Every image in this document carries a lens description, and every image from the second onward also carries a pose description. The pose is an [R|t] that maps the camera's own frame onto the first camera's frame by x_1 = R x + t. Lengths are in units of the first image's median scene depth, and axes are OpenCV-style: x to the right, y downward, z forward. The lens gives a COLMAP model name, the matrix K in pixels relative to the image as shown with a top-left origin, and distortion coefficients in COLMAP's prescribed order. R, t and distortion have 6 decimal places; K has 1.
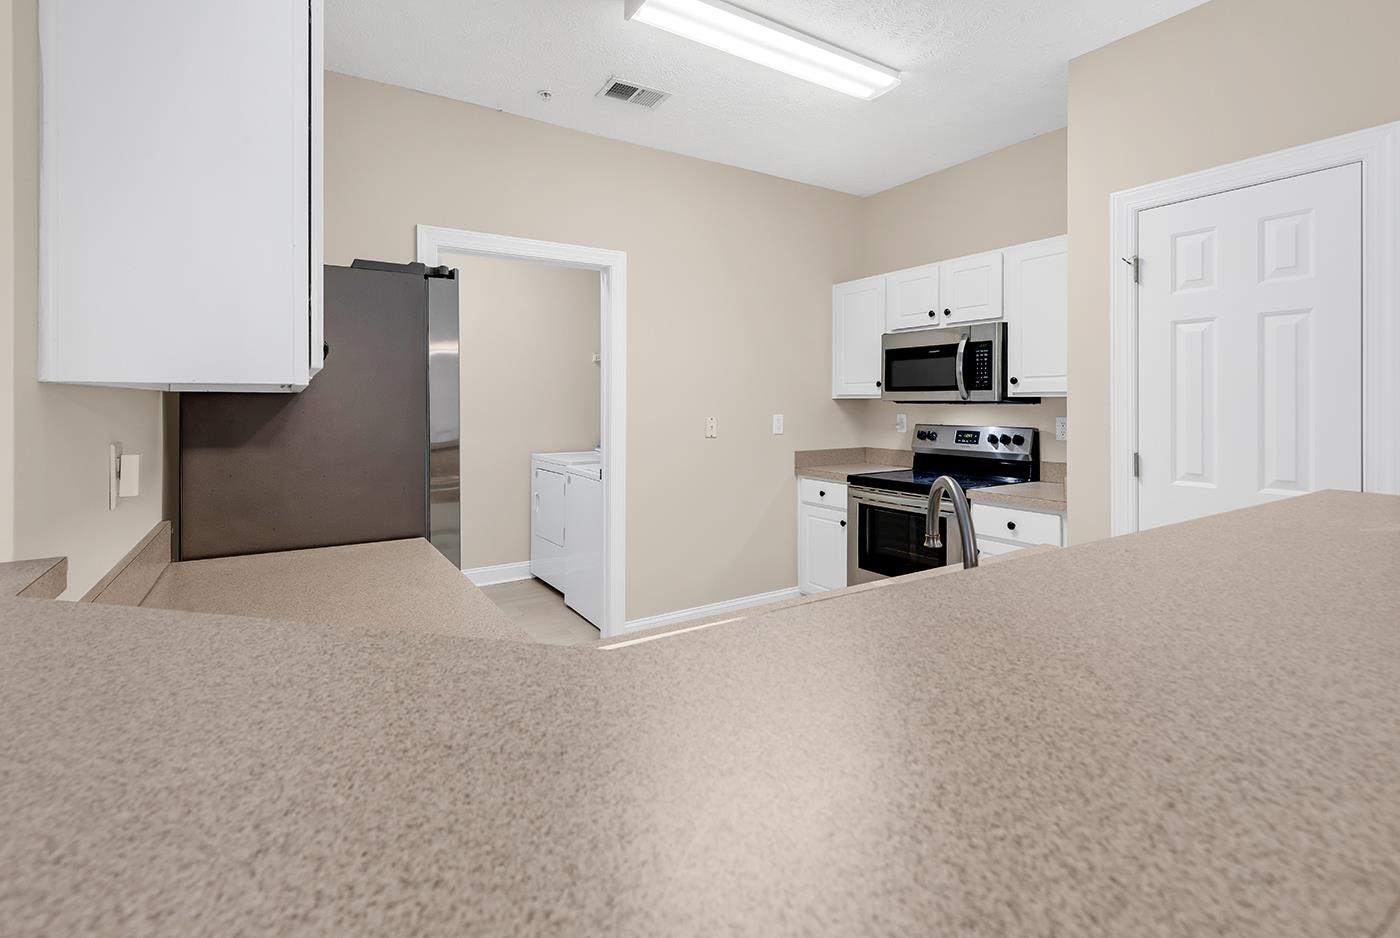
lens RADIAL K [[650.0, 0, 692.9], [0, 650.0, 402.9], [0, 0, 1]] dist [0.000116, -0.000129]
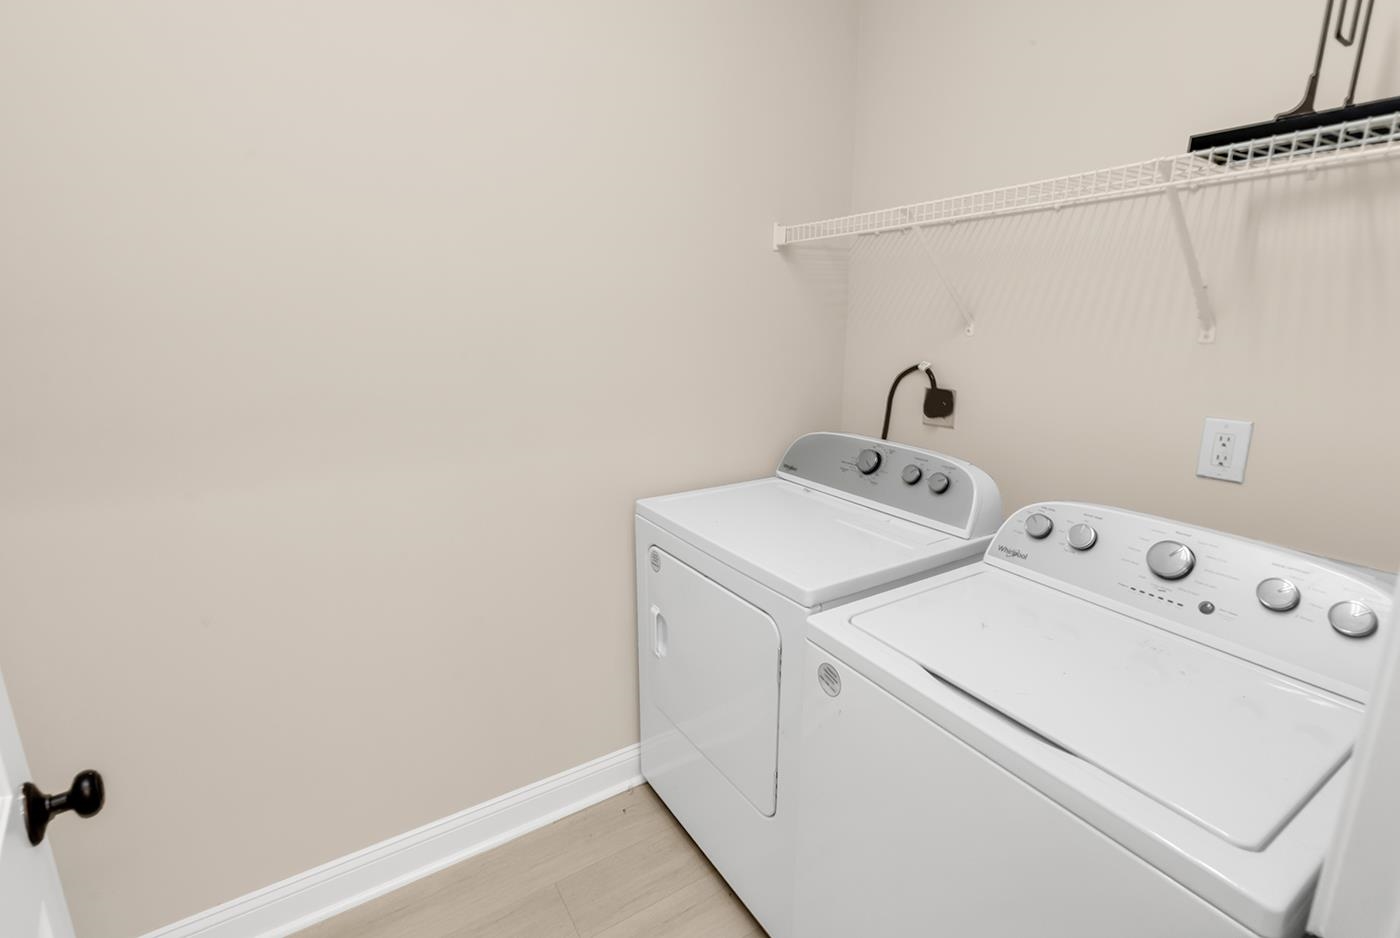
lens RADIAL K [[642.7, 0, 700.0], [0, 642.7, 469.0], [0, 0, 1]] dist [0.001581, -0.000026]
pose [[0.999971, 0.001342, -0.007492, -0.281282], [0.000469, 0.971593, 0.236660, -0.037752], [0.007597, -0.236656, 0.971564, 0.872111]]
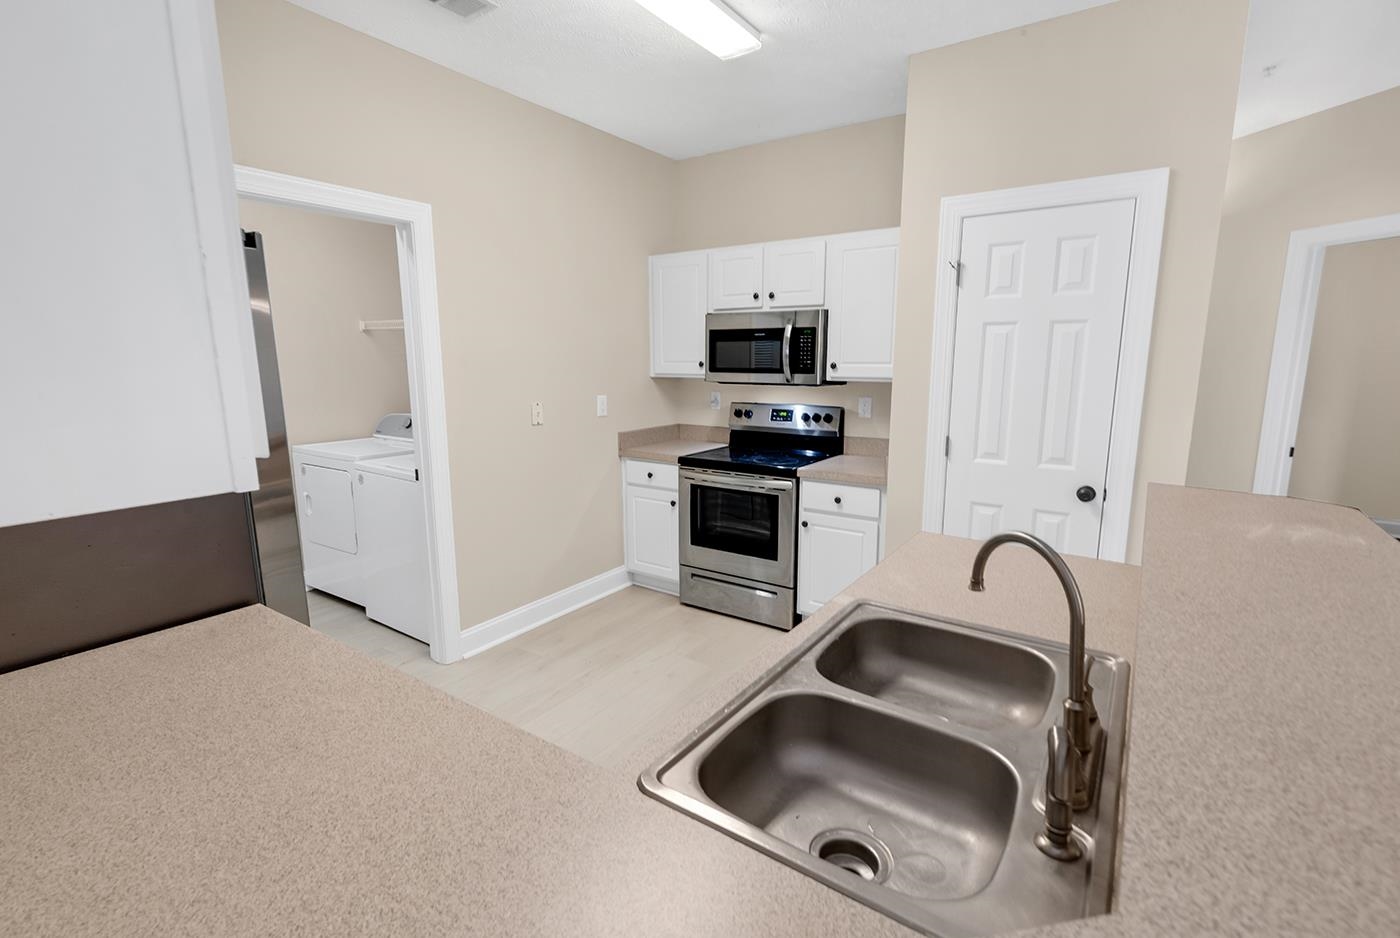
lens RADIAL K [[642.7, 0, 700.0], [0, 642.7, 469.0], [0, 0, 1]] dist [0.001581, -0.000026]
pose [[0.919699, -0.066017, 0.387034, -0.122169], [-0.000540, 0.985549, 0.169391, -0.040684], [-0.392623, -0.155997, 0.906373, 0.079267]]
